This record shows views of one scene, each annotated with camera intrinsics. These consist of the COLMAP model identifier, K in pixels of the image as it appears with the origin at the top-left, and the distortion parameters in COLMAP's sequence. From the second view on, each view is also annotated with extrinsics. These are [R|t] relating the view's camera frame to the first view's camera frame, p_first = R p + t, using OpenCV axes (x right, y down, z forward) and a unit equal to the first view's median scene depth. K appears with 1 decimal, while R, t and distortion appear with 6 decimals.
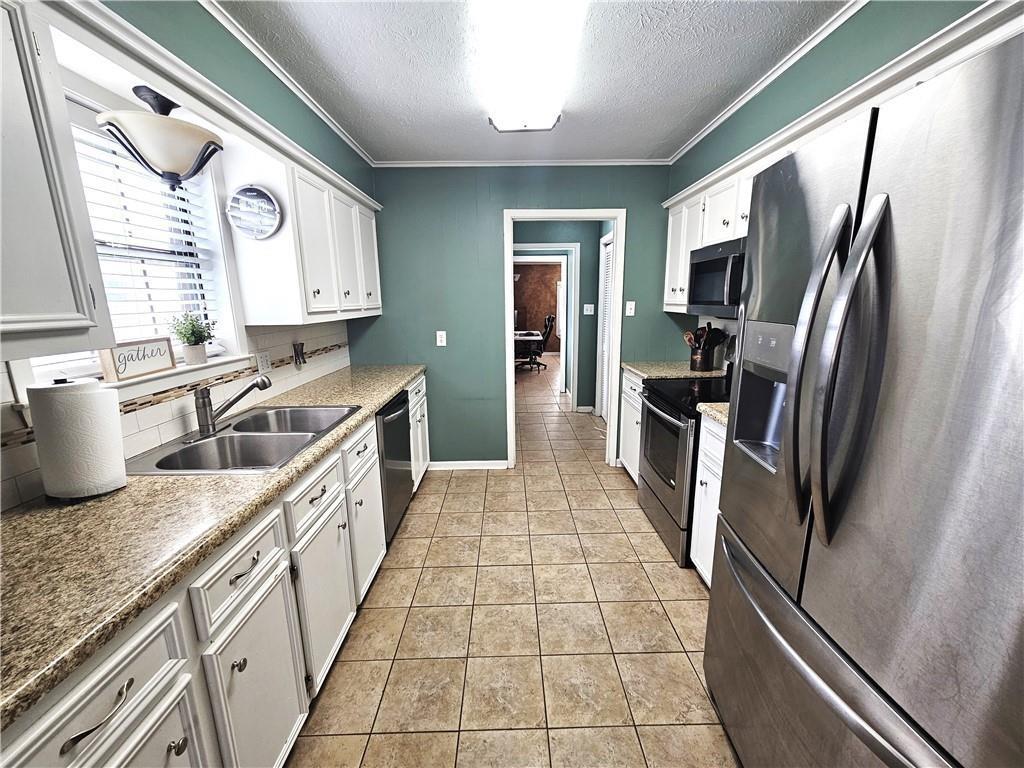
lens RADIAL K [[421.8, 0, 515.8], [0, 421.8, 386.0], [0, 0, 1]] dist [-0.002238, -0.001001]
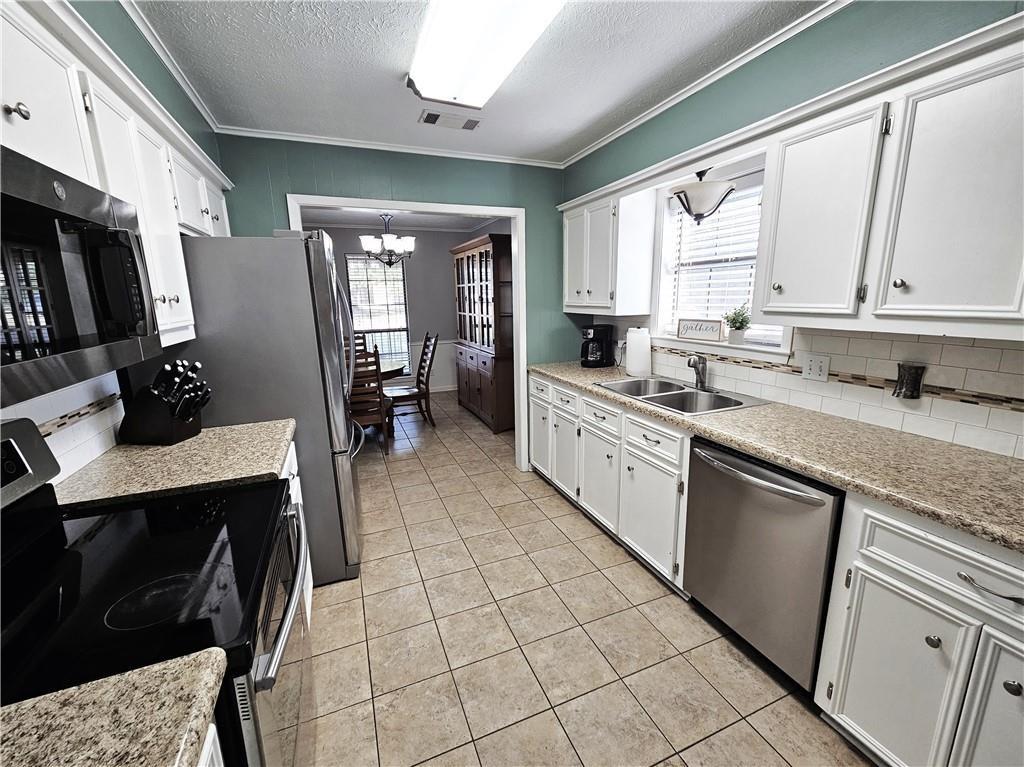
lens RADIAL K [[421.8, 0, 514.6], [0, 421.8, 384.5], [0, 0, 1]] dist [-0.002238, -0.001001]
pose [[-0.929340, 0.102816, -0.354622, 0.304756], [-0.048032, 0.918619, 0.392213, -0.359192], [0.366088, 0.381533, -0.848771, 1.642490]]
